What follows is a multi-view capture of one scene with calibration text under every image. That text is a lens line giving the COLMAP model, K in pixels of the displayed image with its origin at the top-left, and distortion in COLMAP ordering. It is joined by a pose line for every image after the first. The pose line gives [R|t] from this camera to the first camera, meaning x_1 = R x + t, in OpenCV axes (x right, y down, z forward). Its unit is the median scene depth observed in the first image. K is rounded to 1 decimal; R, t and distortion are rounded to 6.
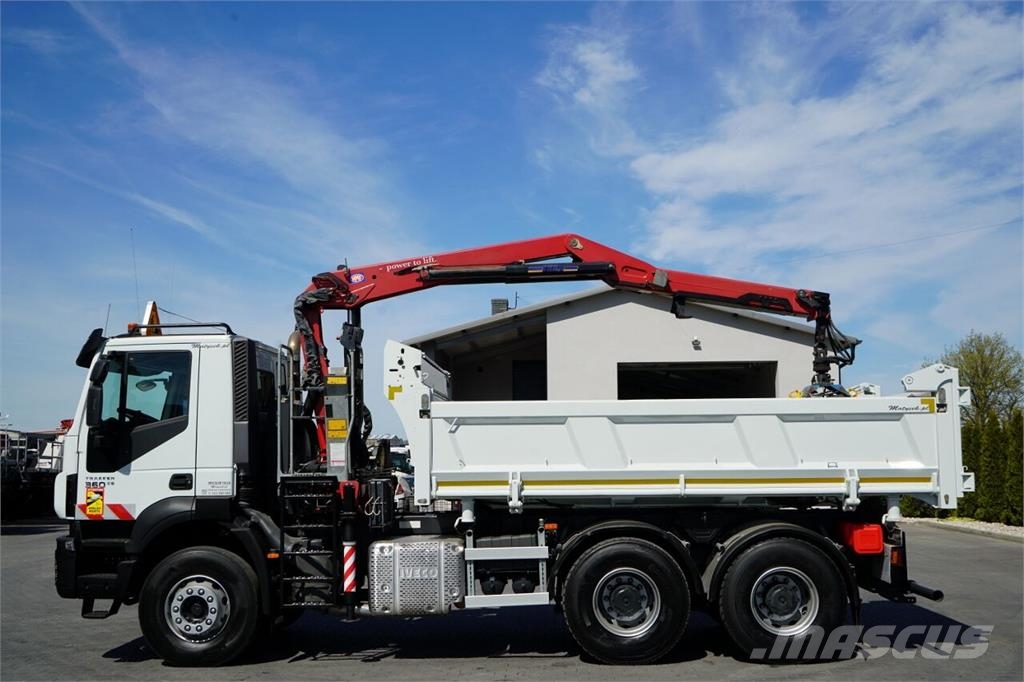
lens RADIAL K [[1105.4, 0, 512.0], [0, 1105.4, 341.0], [0, 0, 1]] dist [0.005079, 0.009884]
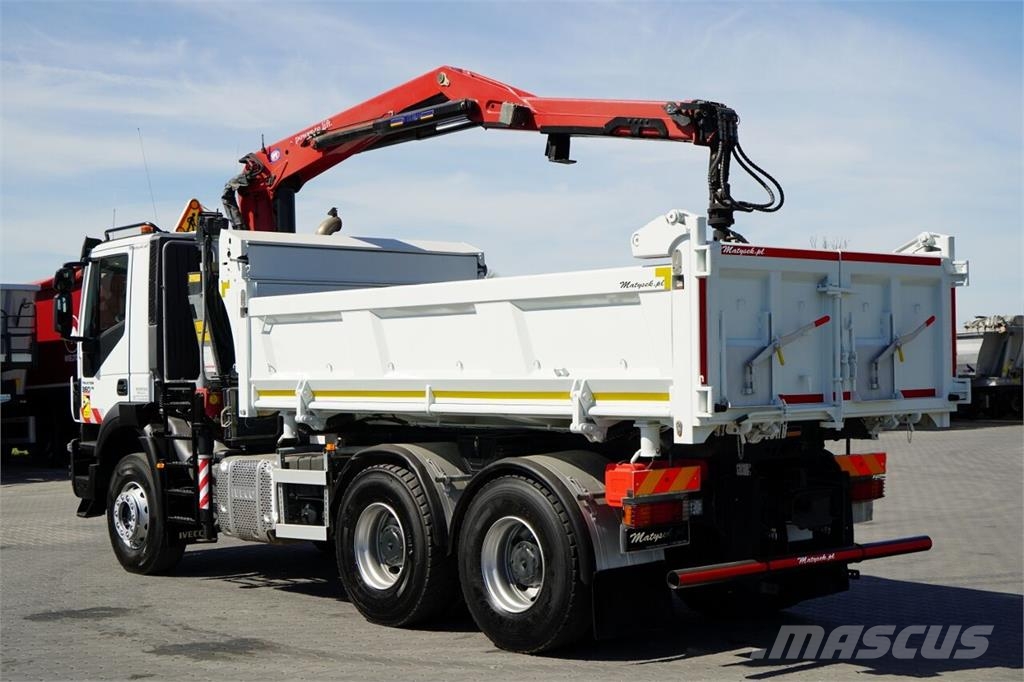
lens RADIAL K [[1483.1, 0, 512.0], [0, 1483.1, 341.0], [0, 0, 1]] dist [-0.003244, 0.001403]
pose [[0.686074, -0.011958, -0.727433, 0.899421], [0.082634, 0.994675, 0.061585, 0.033802], [0.722823, -0.102363, 0.683409, 0.354111]]
